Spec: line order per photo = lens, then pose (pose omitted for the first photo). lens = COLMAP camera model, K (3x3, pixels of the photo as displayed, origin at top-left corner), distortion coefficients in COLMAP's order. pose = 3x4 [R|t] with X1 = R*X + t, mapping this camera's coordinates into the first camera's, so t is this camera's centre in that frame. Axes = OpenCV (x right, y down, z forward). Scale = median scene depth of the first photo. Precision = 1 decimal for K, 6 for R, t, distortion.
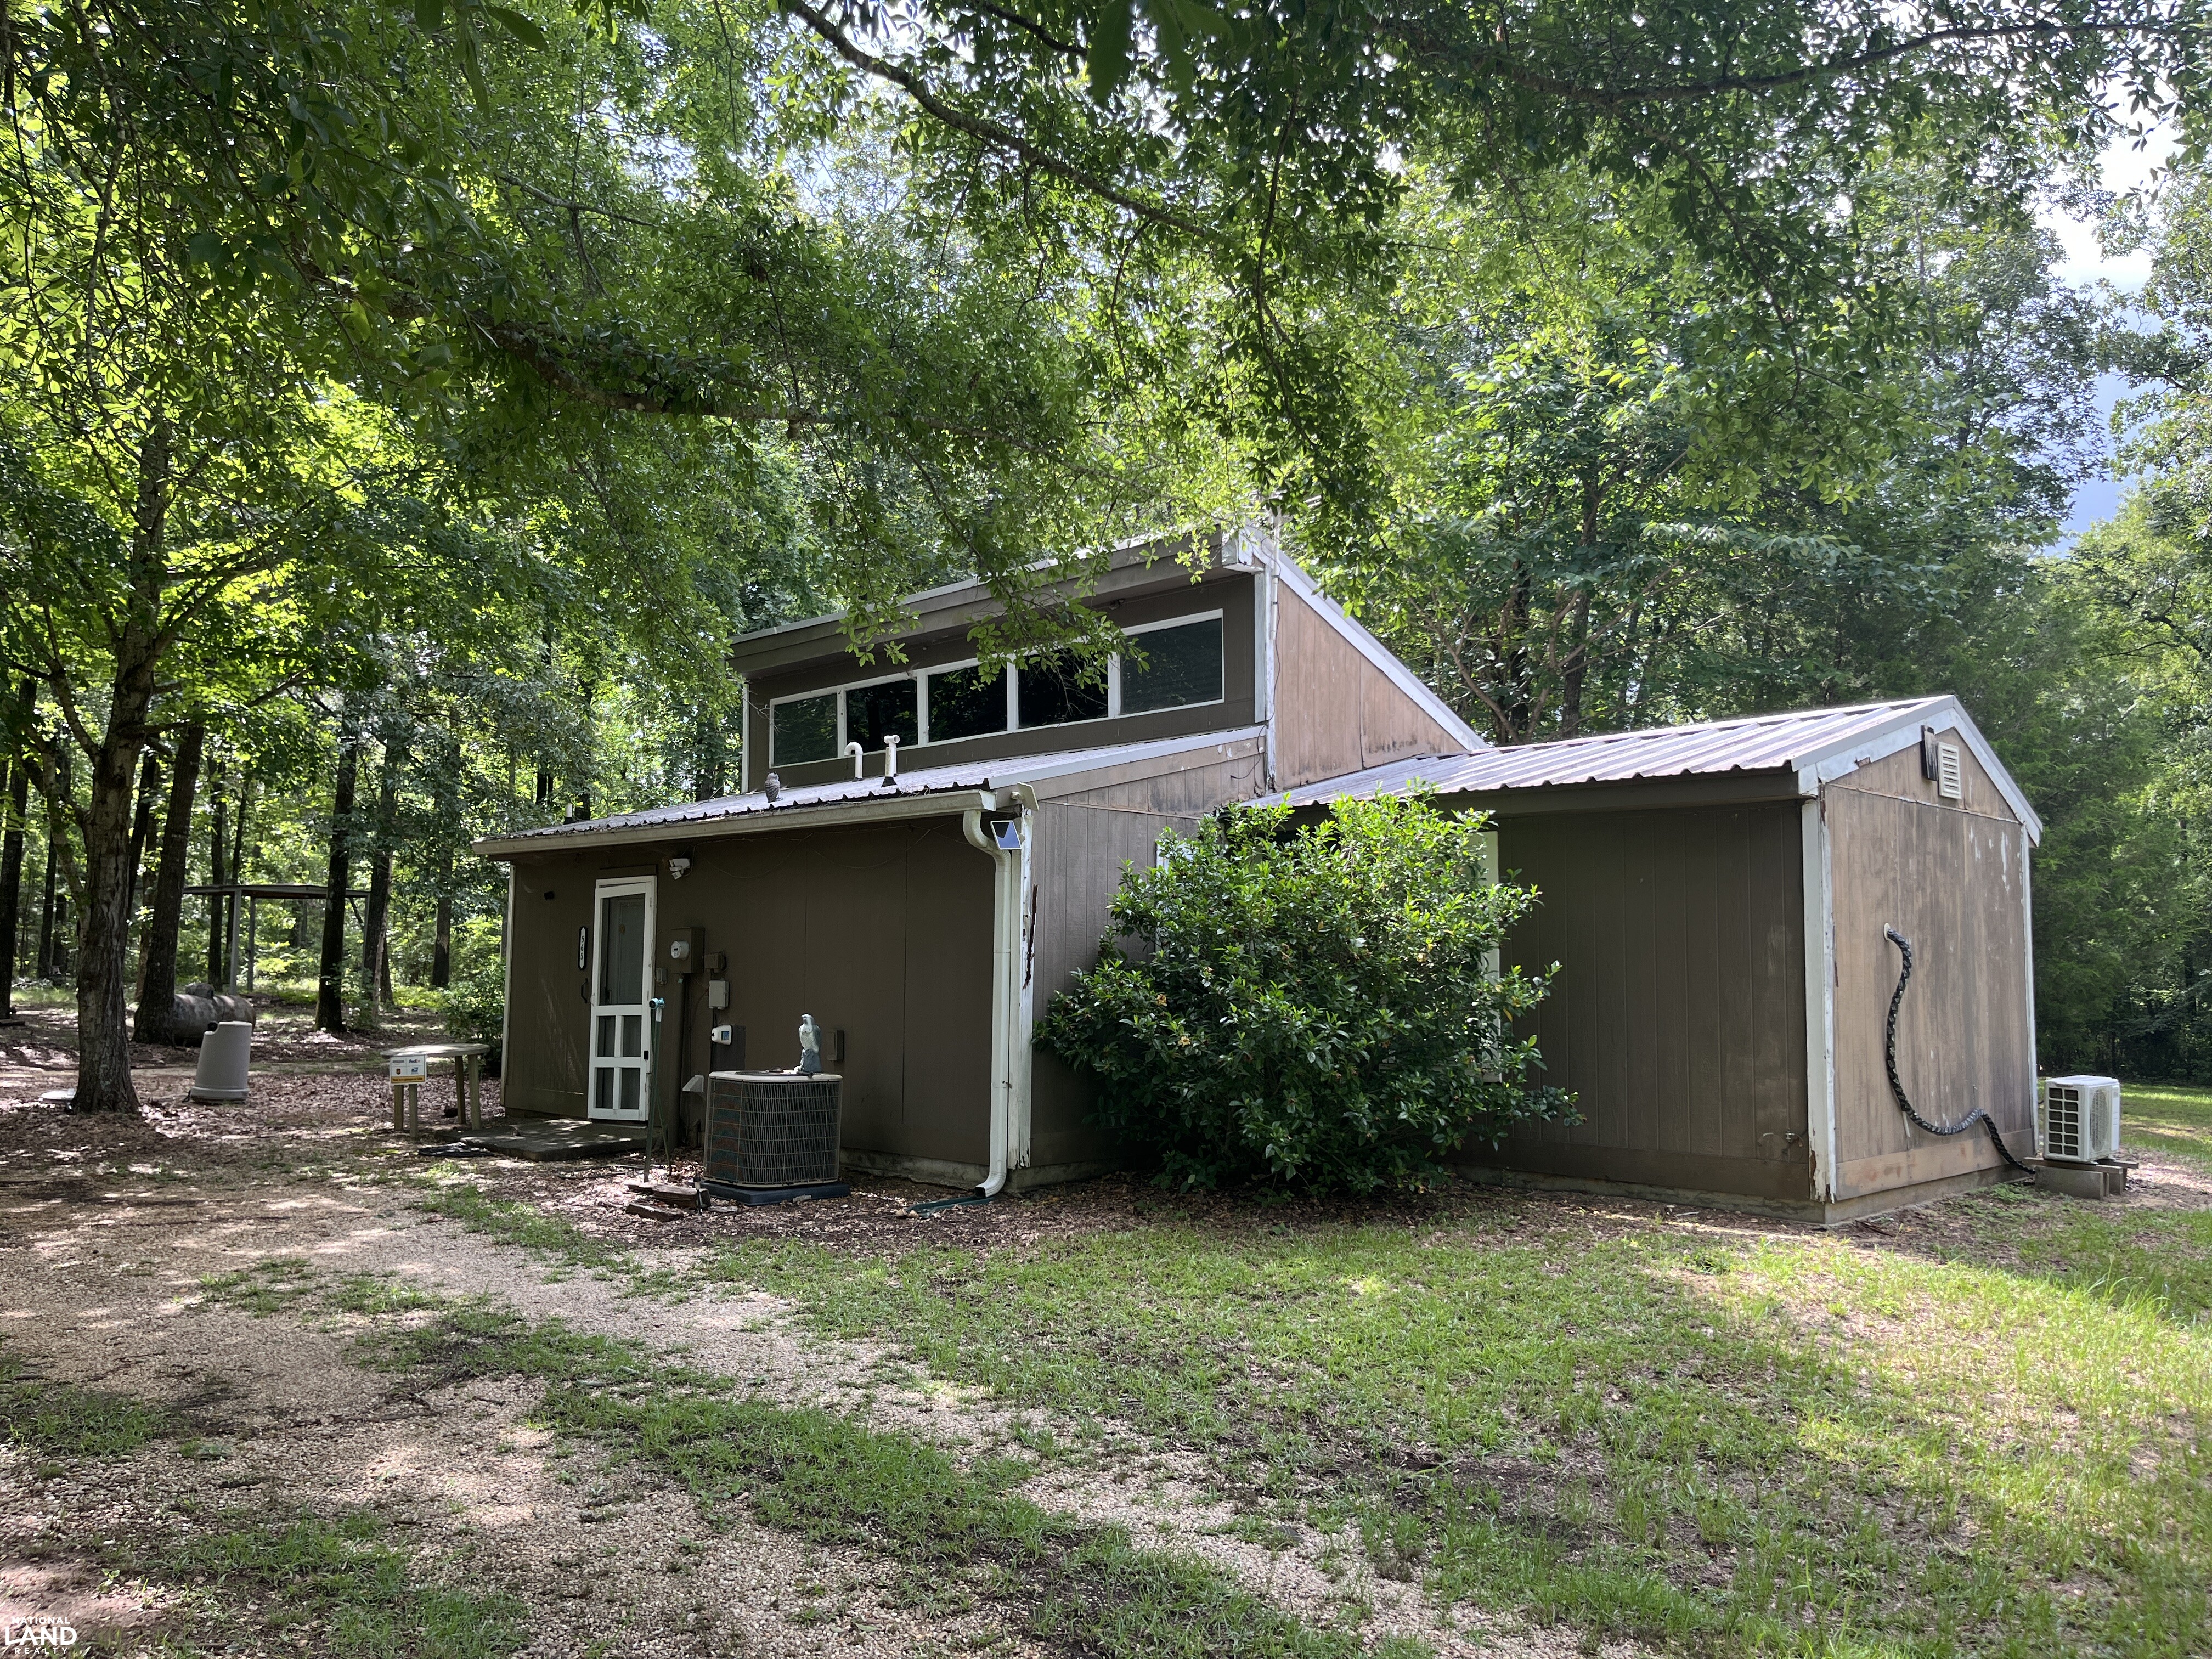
lens RADIAL K [[1681.6, 0, 1109.5], [0, 1681.6, 829.7], [0, 0, 1]] dist [0.002990, 0.004784]
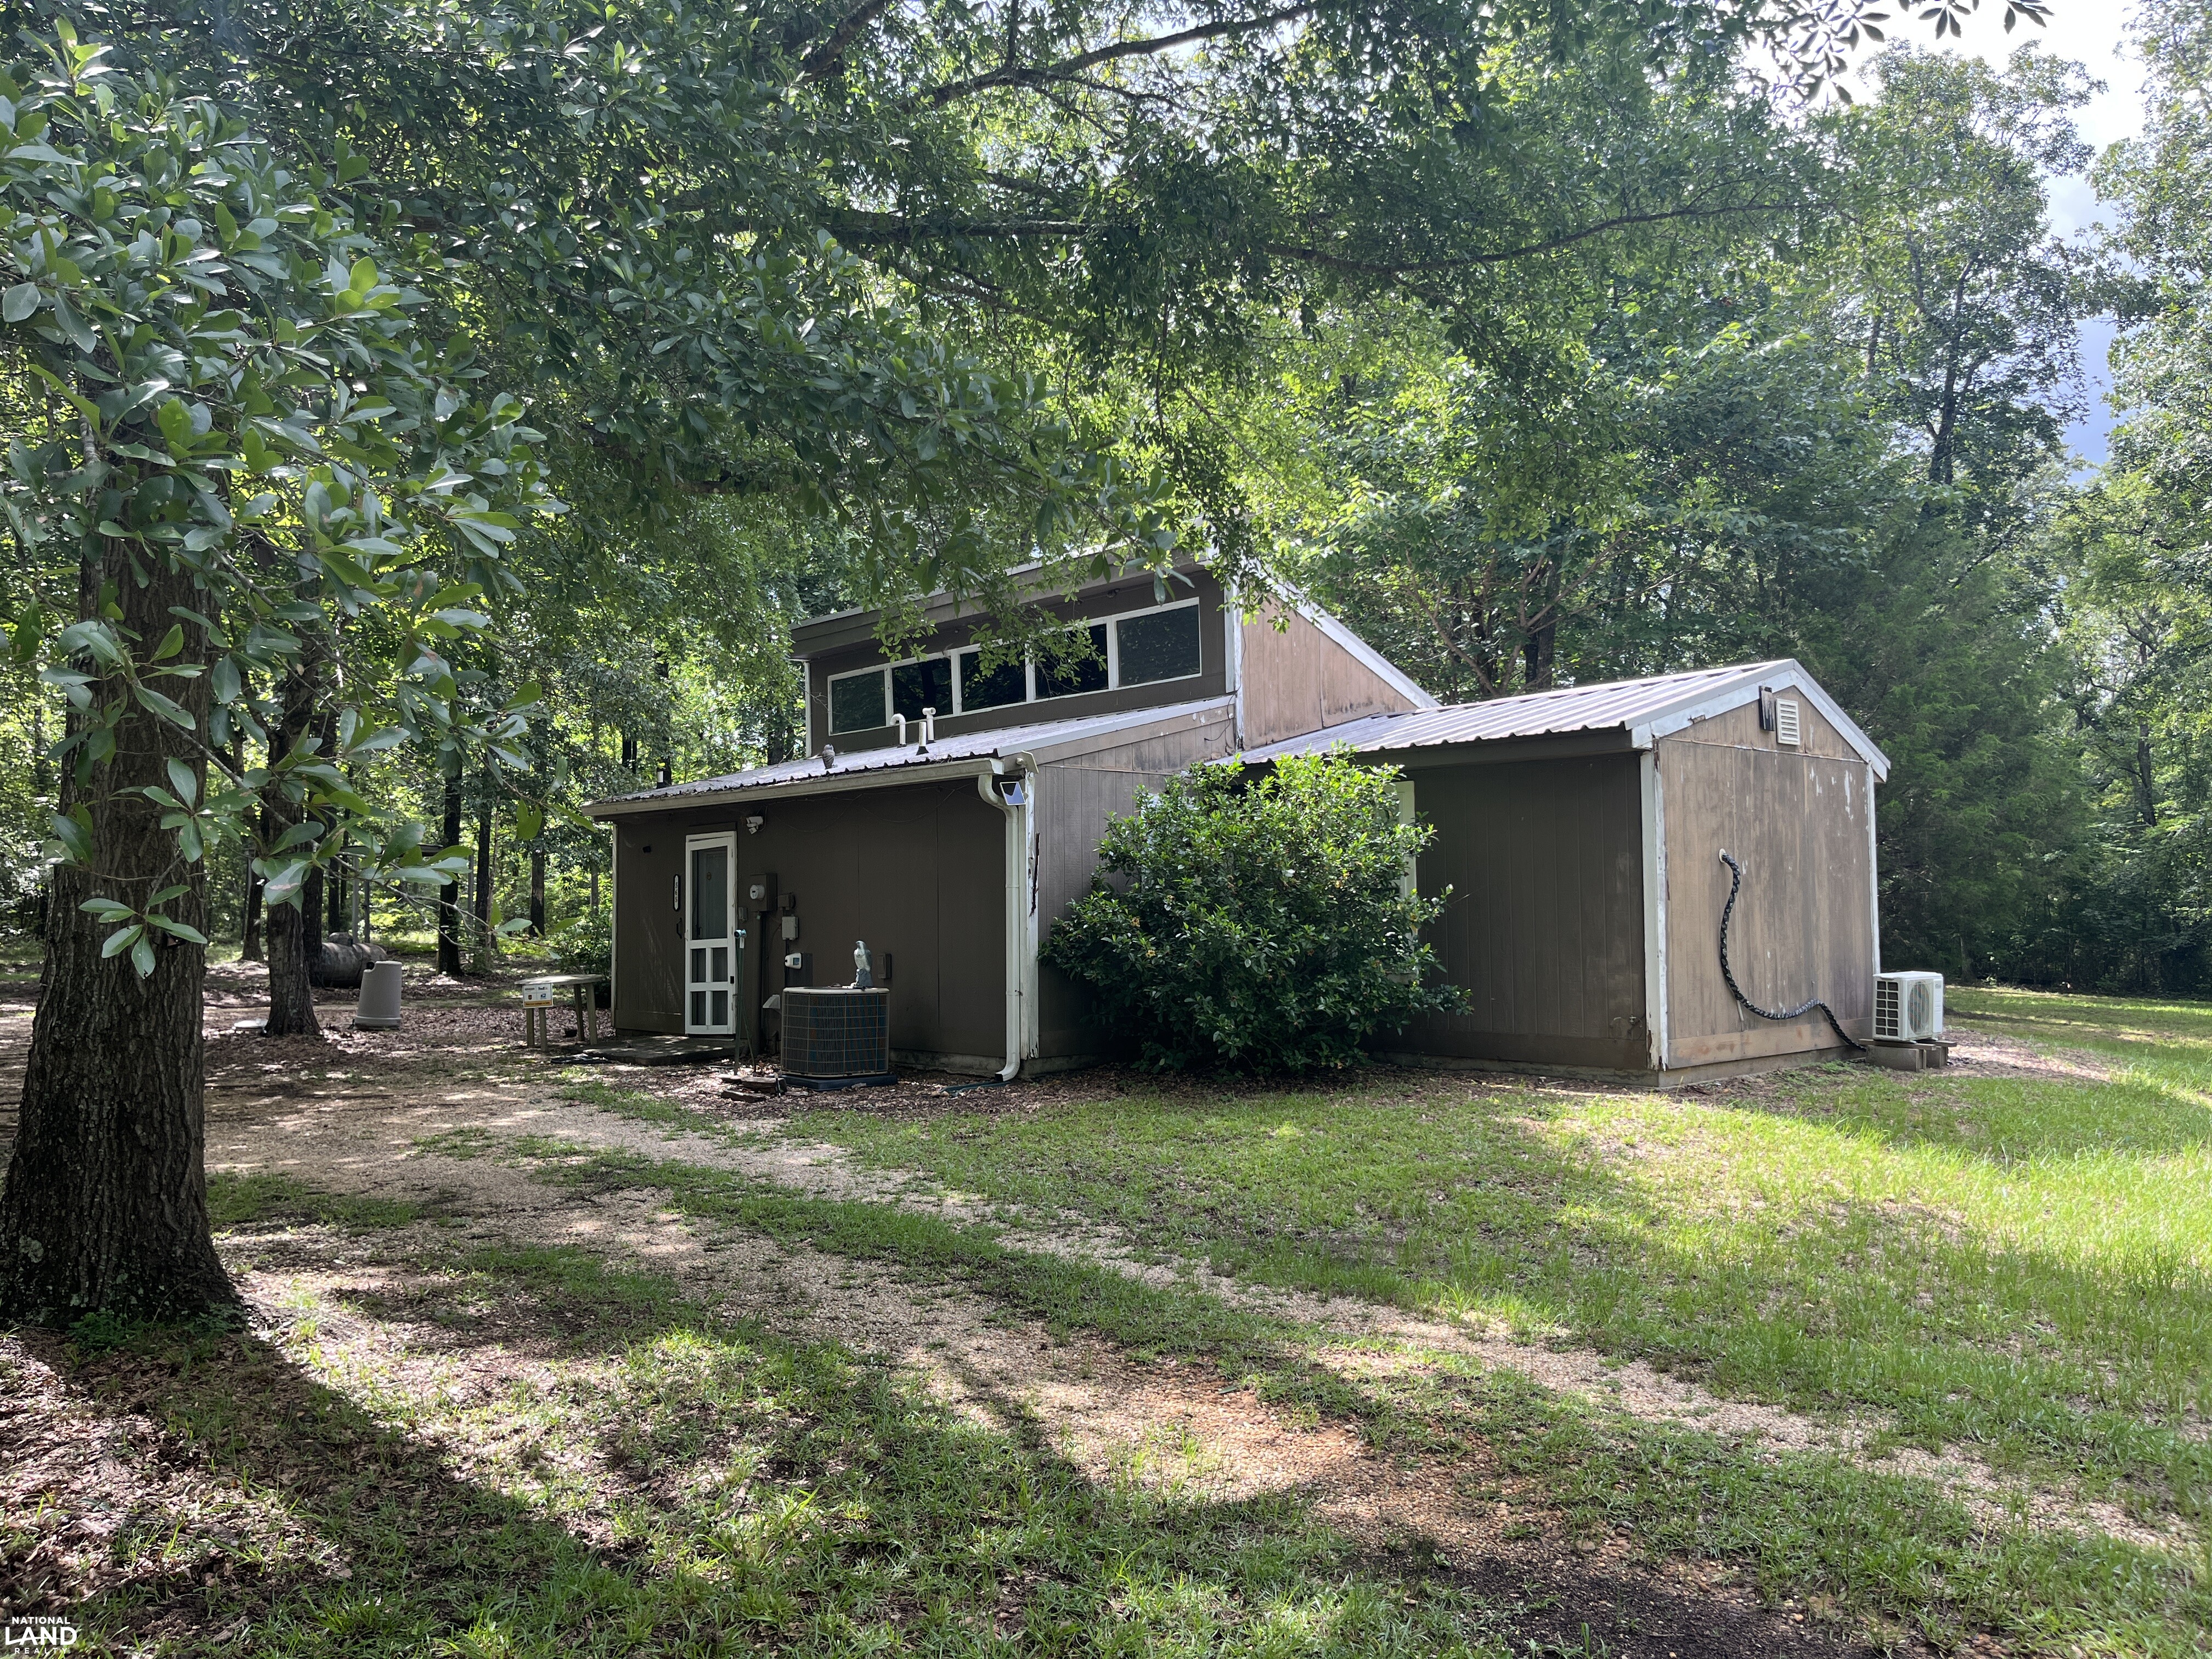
lens RADIAL K [[1681.6, 0, 1103.3], [0, 1681.6, 830.9], [0, 0, 1]] dist [0.002990, 0.004784]
pose [[0.998697, -0.021788, -0.046145, 0.061736], [0.023368, 0.999149, 0.033979, -0.009725], [0.045366, -0.035013, 0.998357, -0.240371]]
